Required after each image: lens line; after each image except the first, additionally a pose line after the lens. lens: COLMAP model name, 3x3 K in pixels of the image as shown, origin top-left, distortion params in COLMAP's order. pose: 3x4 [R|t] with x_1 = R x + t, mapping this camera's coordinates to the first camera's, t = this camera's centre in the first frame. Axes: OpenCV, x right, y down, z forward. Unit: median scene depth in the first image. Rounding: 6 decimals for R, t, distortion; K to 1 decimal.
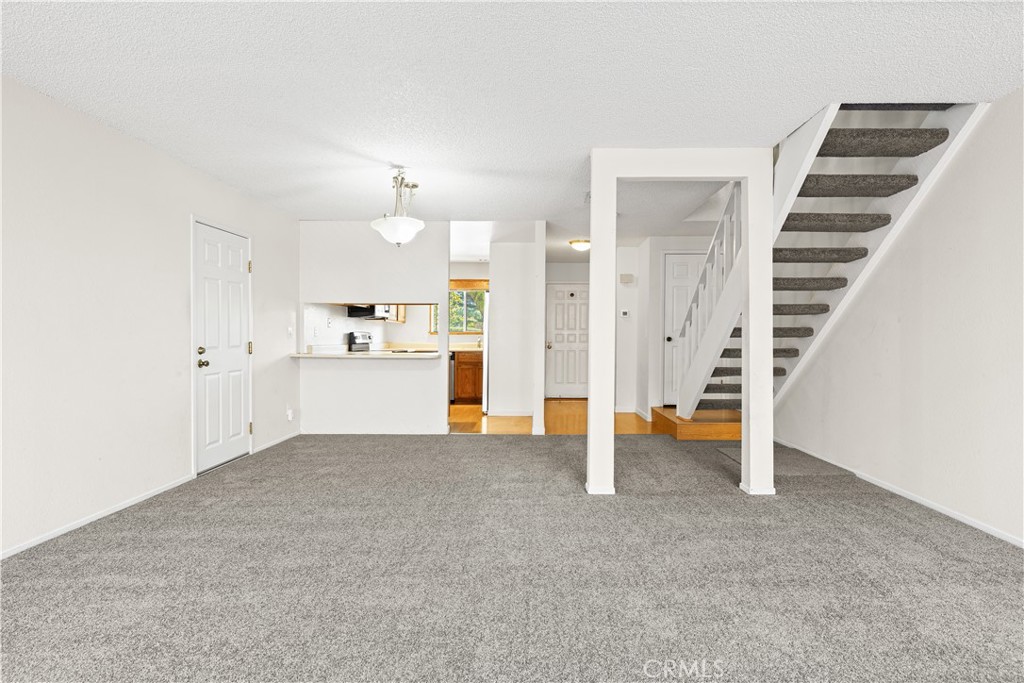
lens RADIAL K [[511.4, 0, 512.0], [0, 511.4, 341.5], [0, 0, 1]] dist [-0.001342, 0.000350]
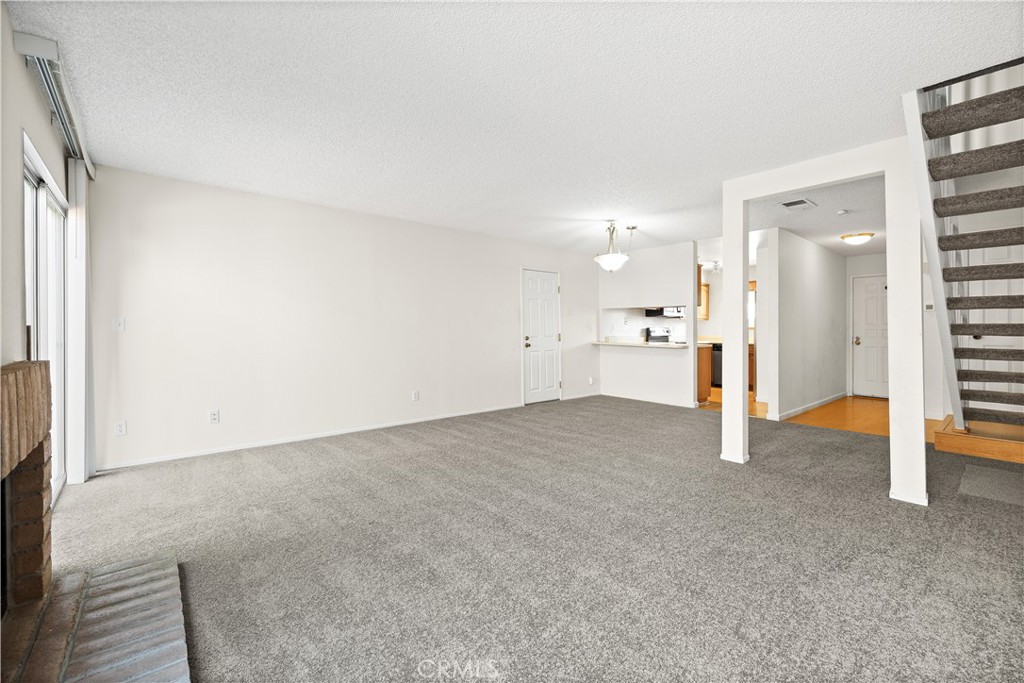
lens RADIAL K [[447.3, 0, 512.0], [0, 447.3, 341.5], [0, 0, 1]] dist [0.001219, 0.000071]
pose [[0.639158, 0.024676, -0.768679, 0.471230], [-0.011742, 0.999682, 0.022329, -0.004749], [0.768986, -0.005246, 0.639245, -0.064070]]
